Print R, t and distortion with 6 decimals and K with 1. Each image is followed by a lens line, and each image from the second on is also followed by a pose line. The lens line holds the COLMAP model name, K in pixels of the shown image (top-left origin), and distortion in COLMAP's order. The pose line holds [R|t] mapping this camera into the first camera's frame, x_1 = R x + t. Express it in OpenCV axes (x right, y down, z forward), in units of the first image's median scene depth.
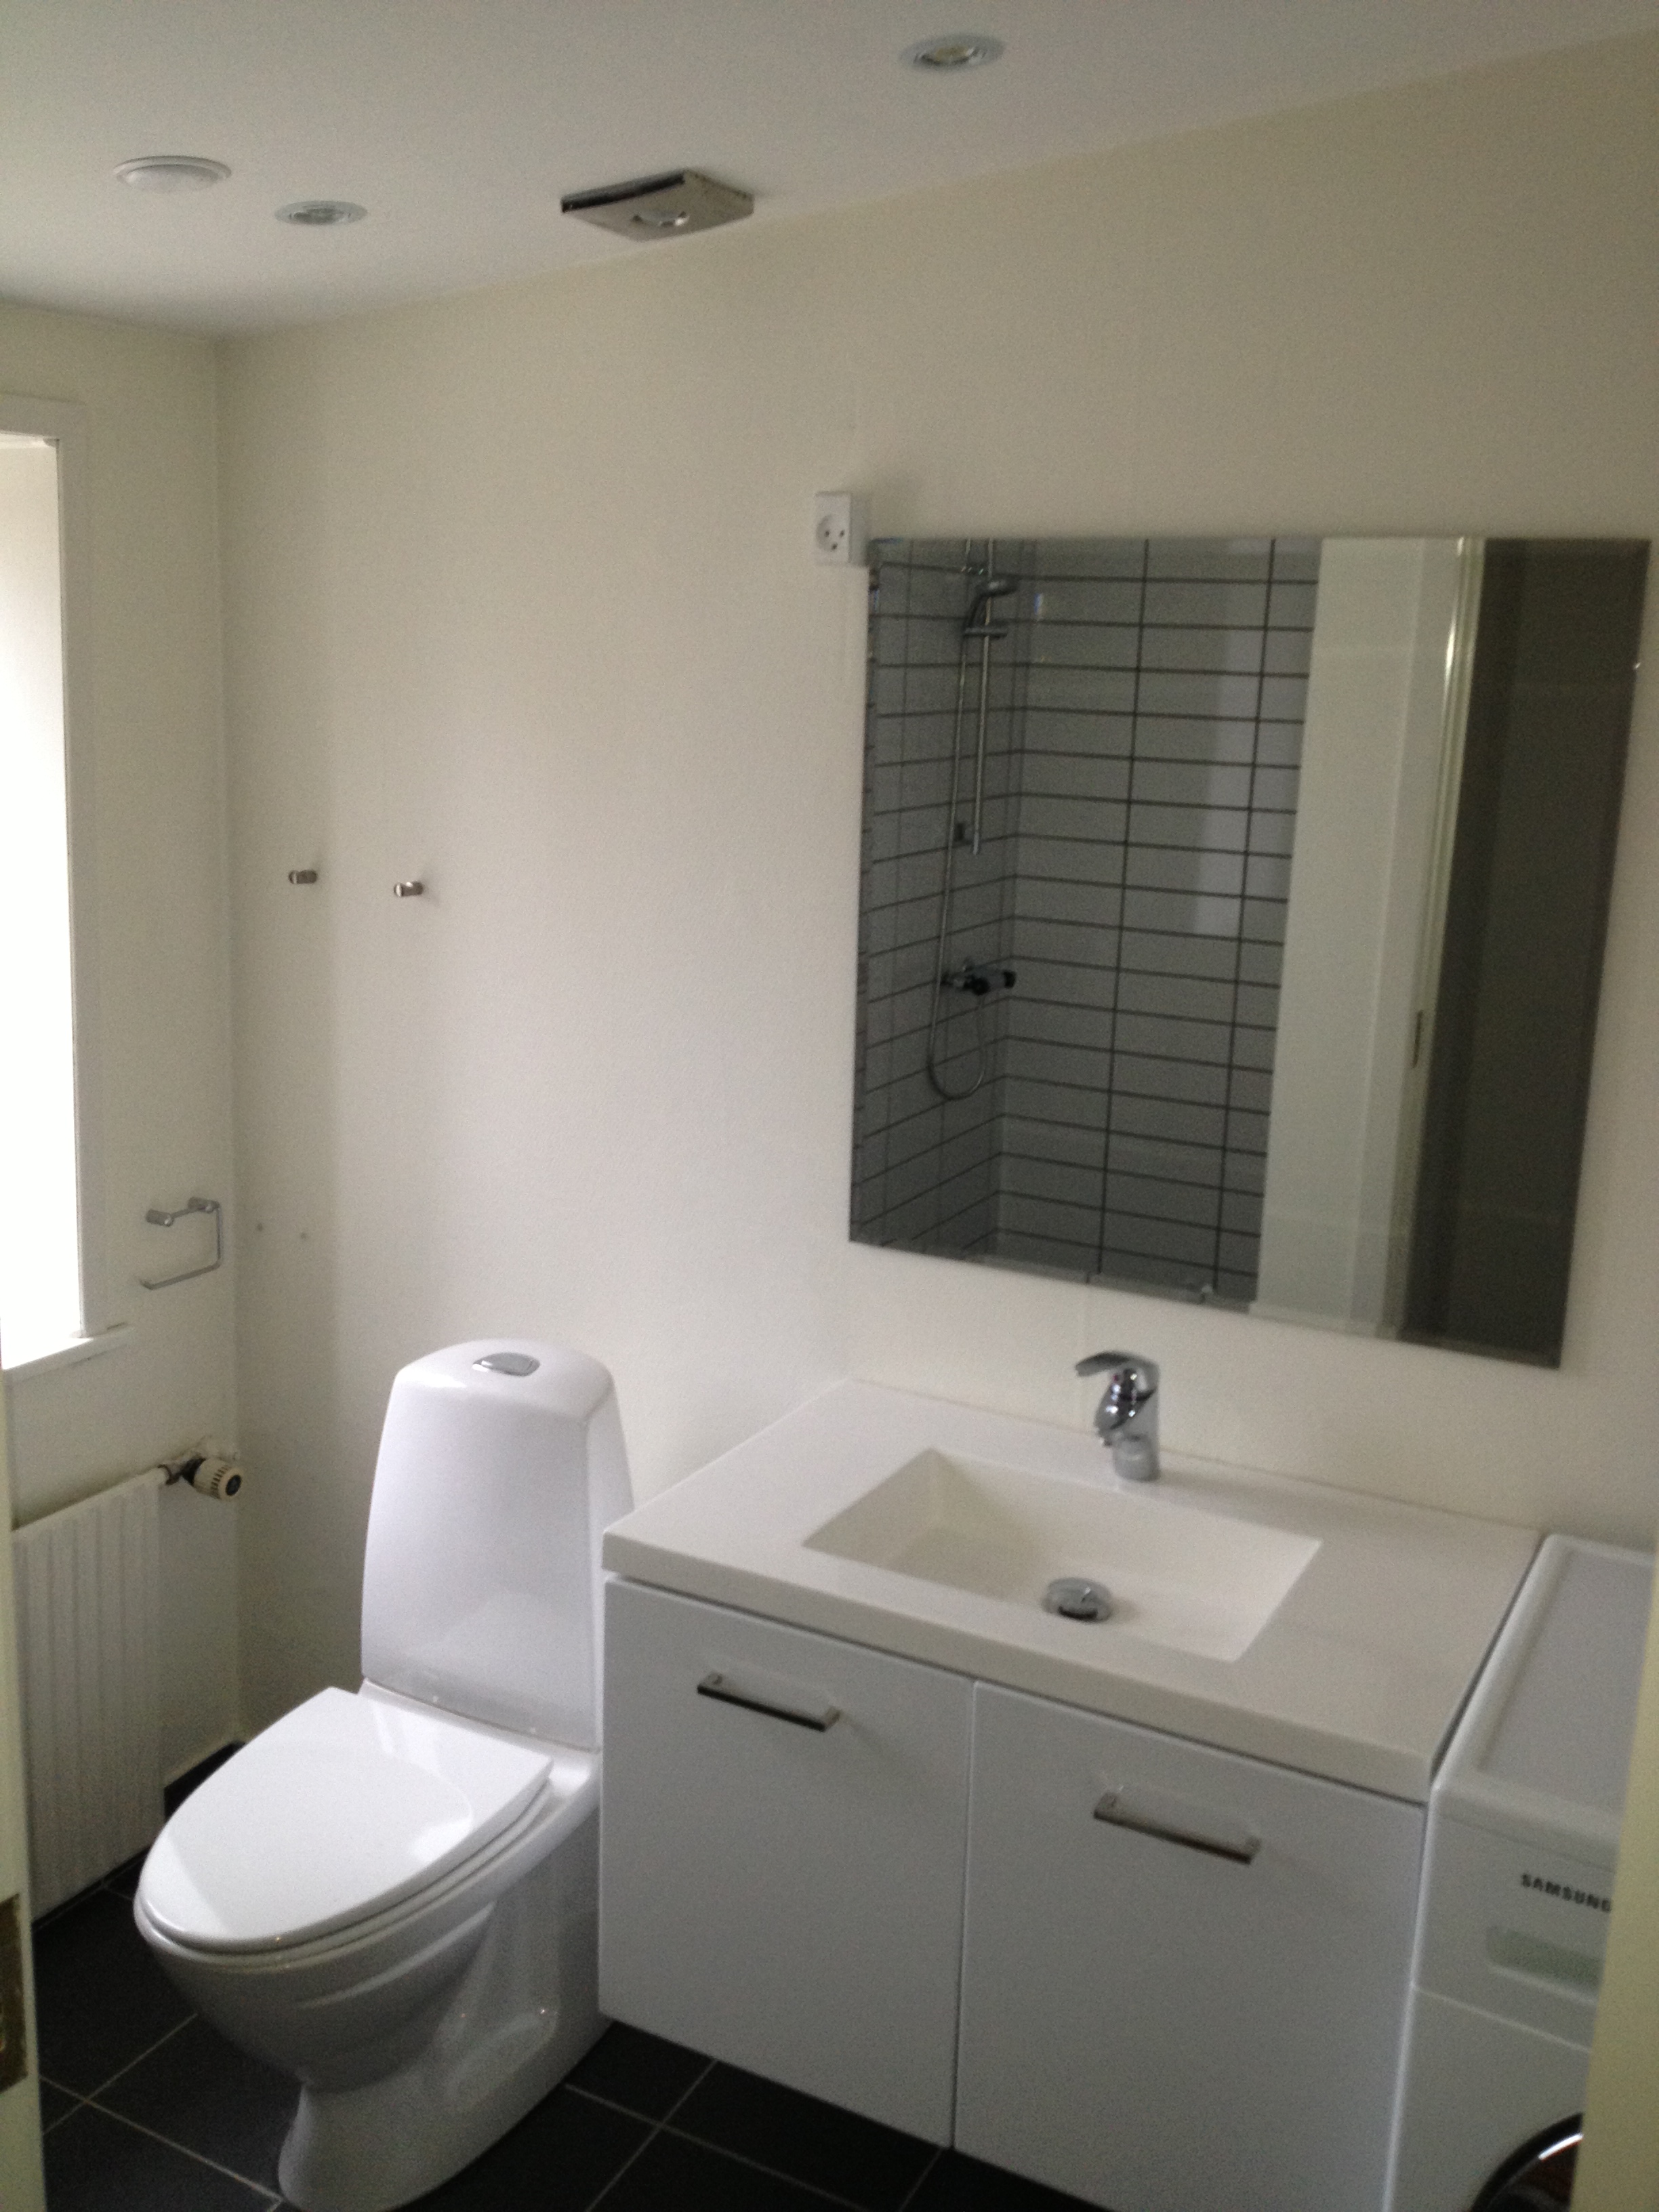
lens RADIAL K [[2022.5, 0, 829.5], [0, 2022.5, 1106.0], [0, 0, 1]] dist [0.008286, 0.001464]
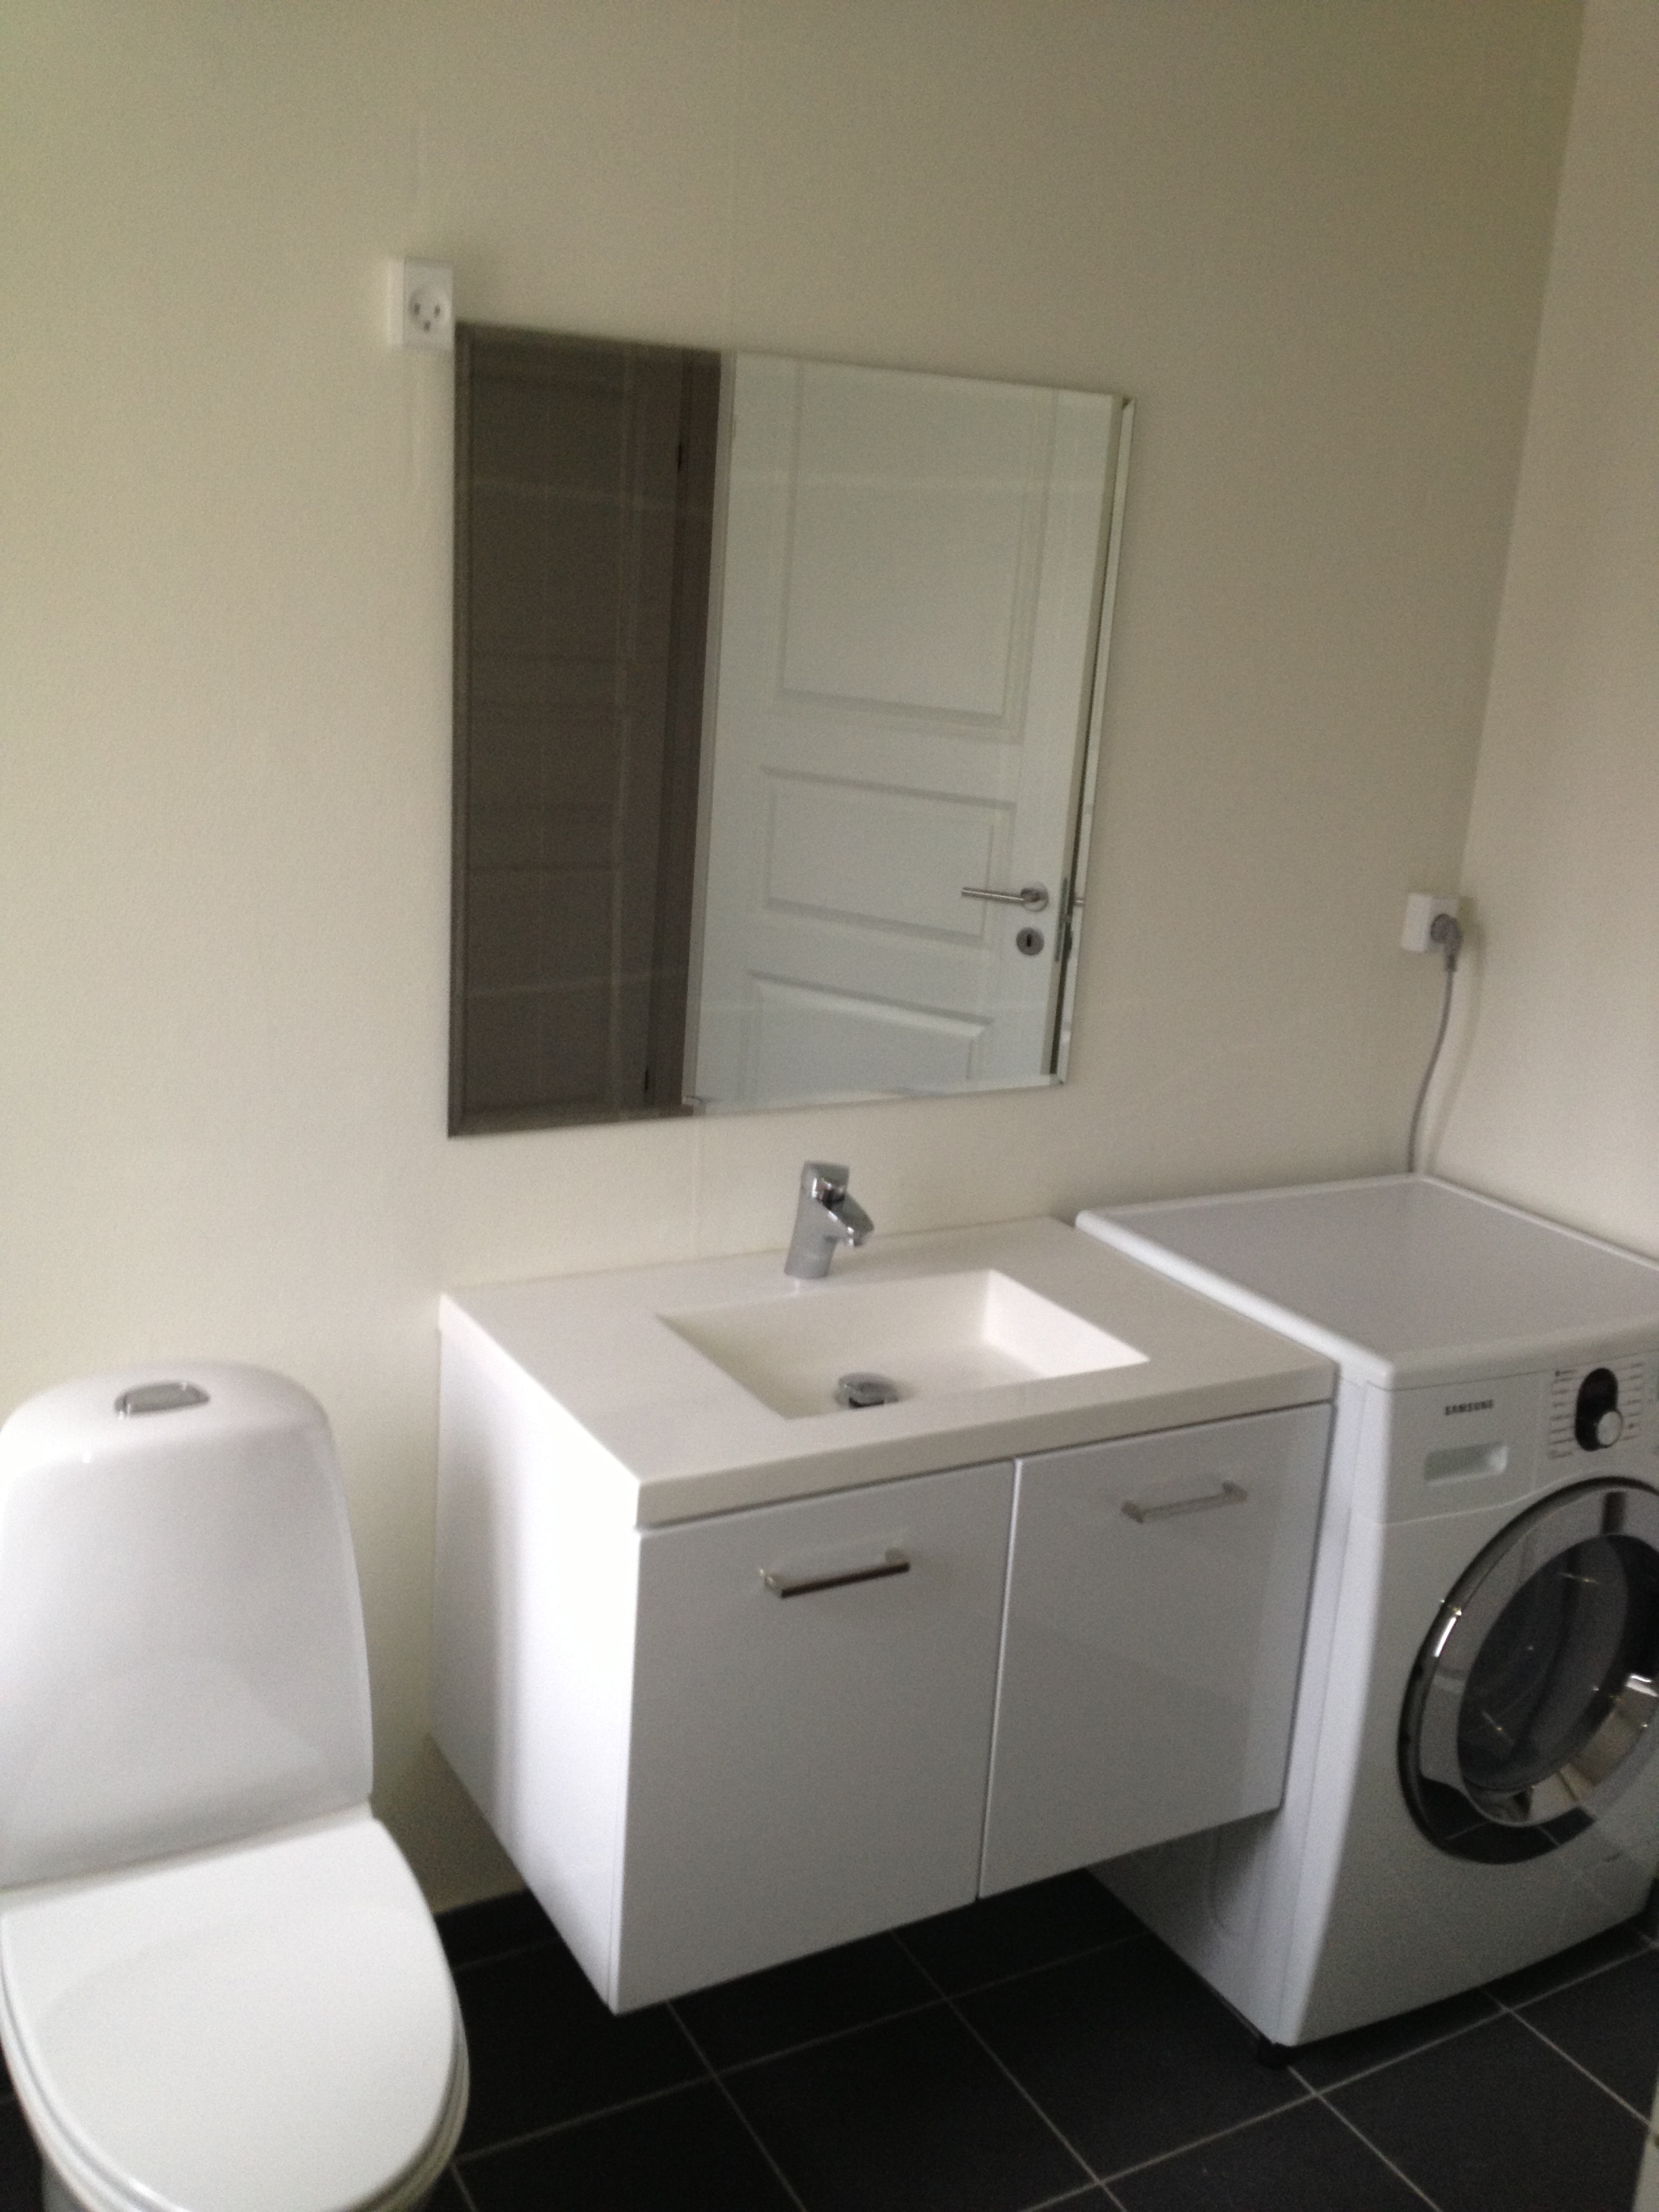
lens RADIAL K [[2121.7, 0, 829.5], [0, 2121.7, 1106.0], [0, 0, 1]] dist [0.175901, 0.000614]
pose [[0.538771, -0.224255, 0.812056, -0.749488], [0.137230, 0.974407, 0.178043, -0.103471], [-0.831200, 0.015514, 0.555757, 0.378461]]
